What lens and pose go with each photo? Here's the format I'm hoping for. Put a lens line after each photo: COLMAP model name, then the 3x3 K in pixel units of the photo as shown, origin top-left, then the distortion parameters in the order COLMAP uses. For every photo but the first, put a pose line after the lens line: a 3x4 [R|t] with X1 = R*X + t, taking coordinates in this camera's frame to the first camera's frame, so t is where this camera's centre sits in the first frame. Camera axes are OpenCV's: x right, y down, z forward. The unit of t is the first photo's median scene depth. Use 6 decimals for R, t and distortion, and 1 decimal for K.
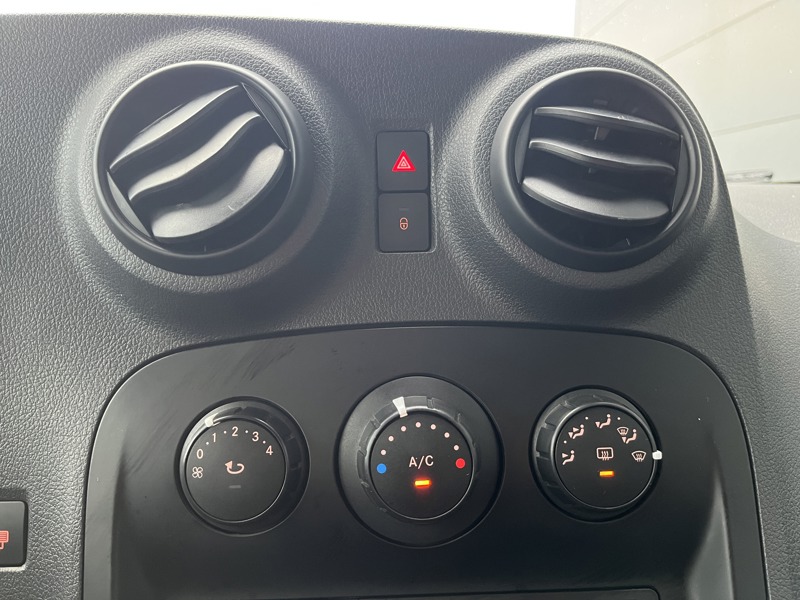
lens RADIAL K [[609.1, 0, 398.7], [0, 609.1, 300.0], [0, 0, 1]] dist [0.039550, -0.074891]
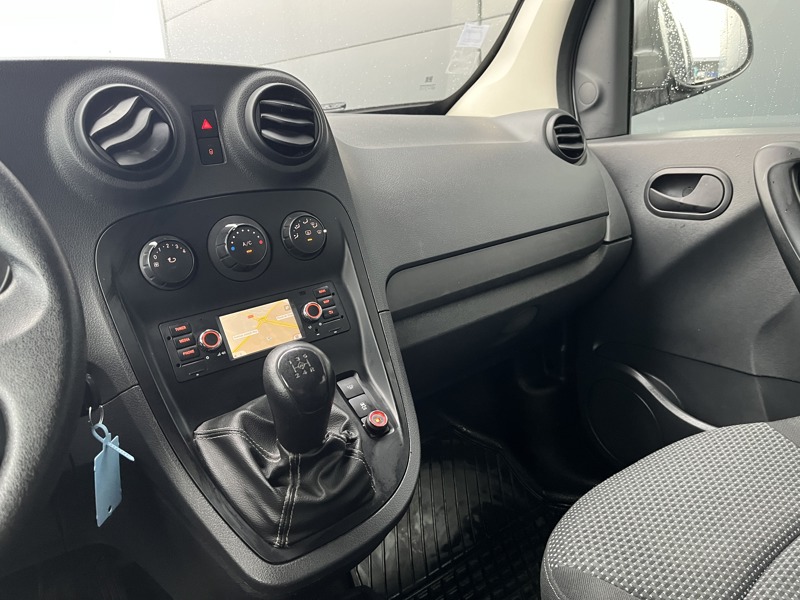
lens RADIAL K [[609.1, 0, 399.5], [0, 609.1, 296.0], [0, 0, 1]] dist [0.039550, -0.074891]
pose [[0.811927, -0.201783, 0.547776, -0.849793], [0.131248, 0.977435, 0.165516, 0.126266], [-0.568813, -0.062492, 0.820089, -1.430786]]
